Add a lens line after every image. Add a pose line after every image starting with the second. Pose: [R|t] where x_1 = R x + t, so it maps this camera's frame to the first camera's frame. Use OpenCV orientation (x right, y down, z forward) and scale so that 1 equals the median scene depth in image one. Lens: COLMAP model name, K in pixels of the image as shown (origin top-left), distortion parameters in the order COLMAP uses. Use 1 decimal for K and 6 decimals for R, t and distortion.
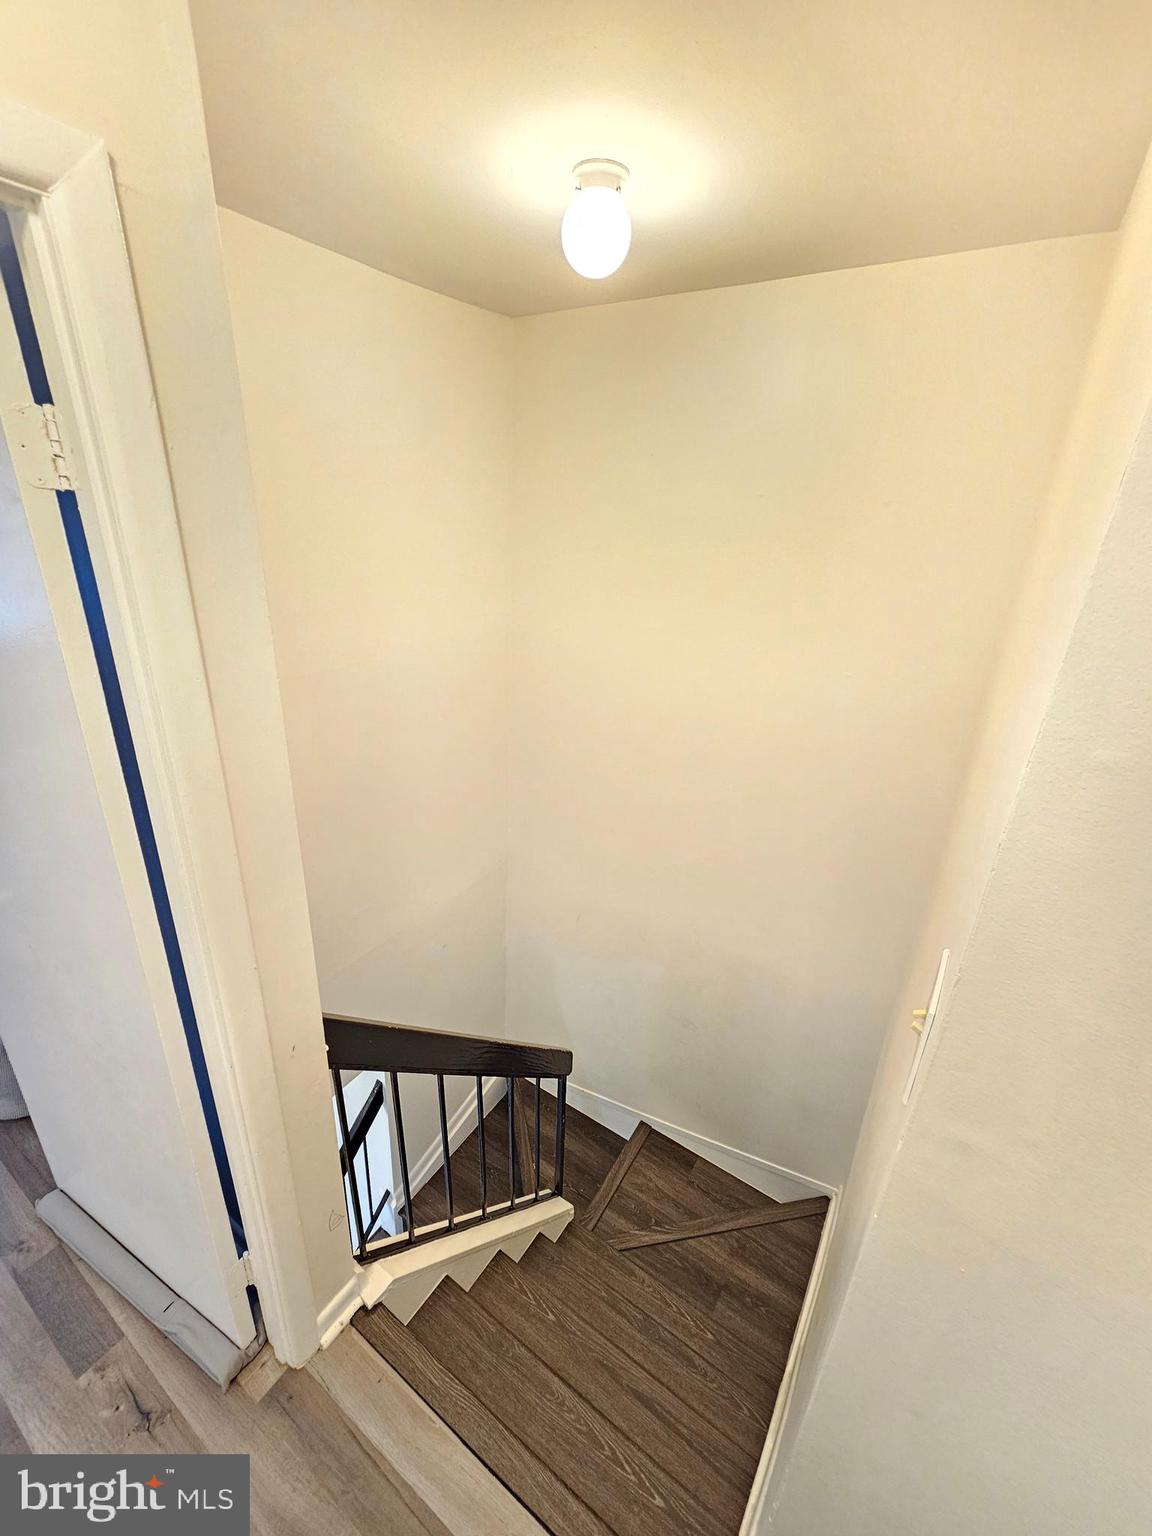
lens RADIAL K [[626.4, 0, 566.6], [0, 626.4, 764.0], [0, 0, 1]] dist [-0.003659, 0.000106]
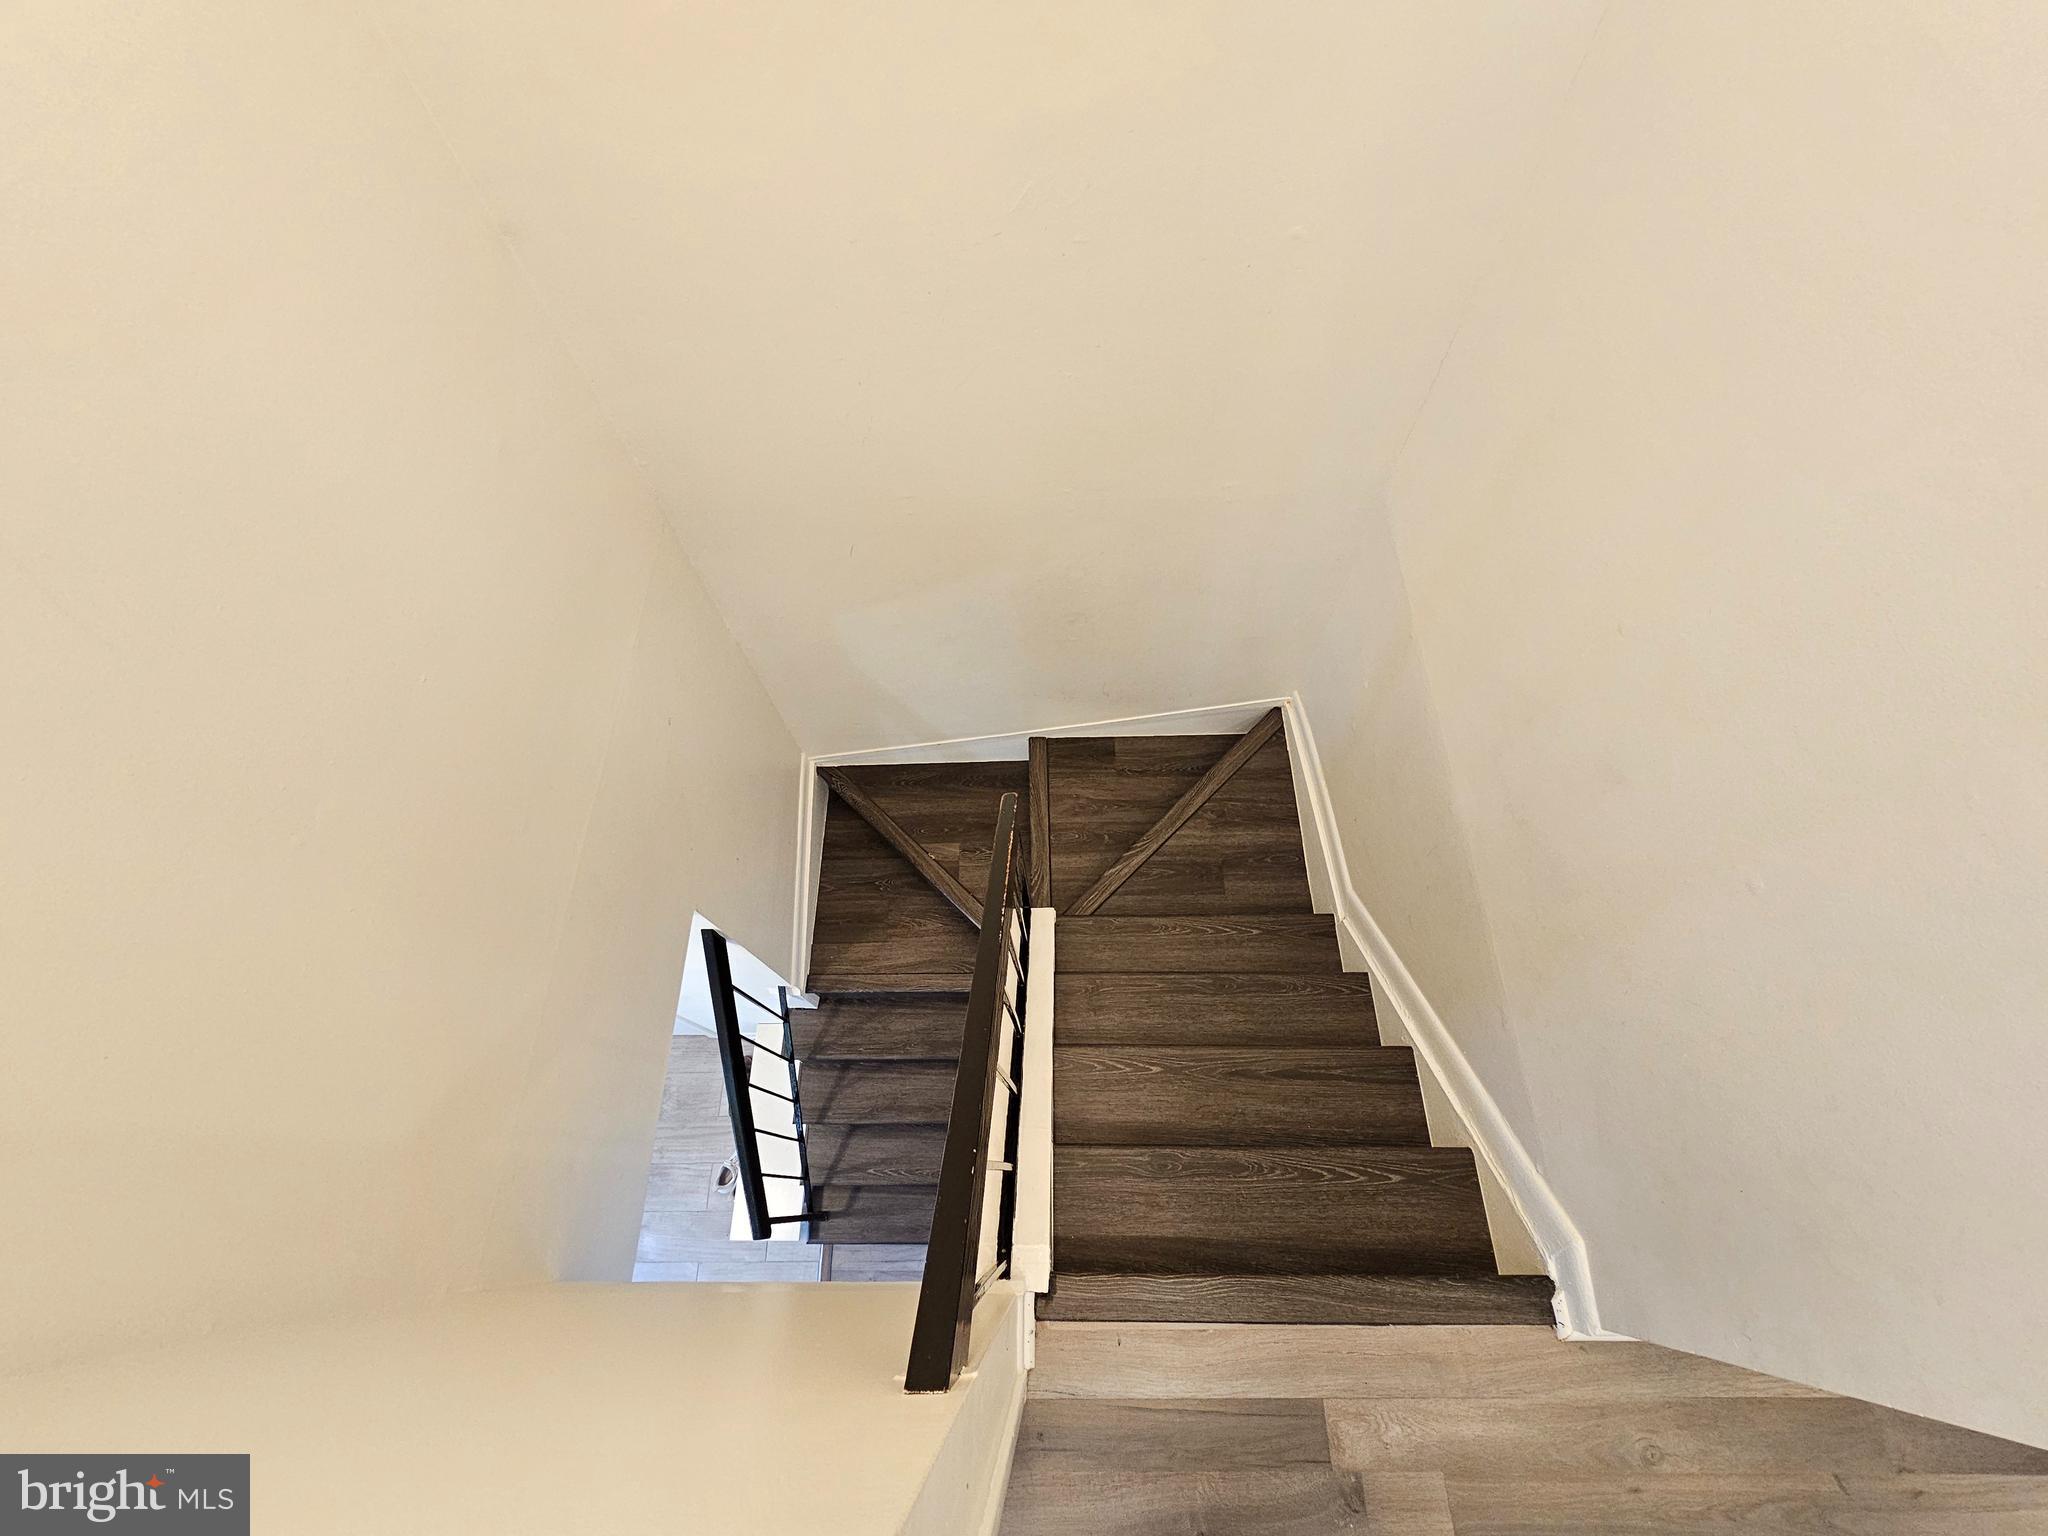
lens RADIAL K [[835.2, 0, 1020.0], [0, 835.2, 780.3], [0, 0, 1]] dist [-0.003659, 0.000106]
pose [[0.827988, -0.534394, 0.169879, -0.139165], [0.278689, 0.655056, 0.702306, -0.152638], [-0.486588, -0.534158, 0.691309, 0.489891]]
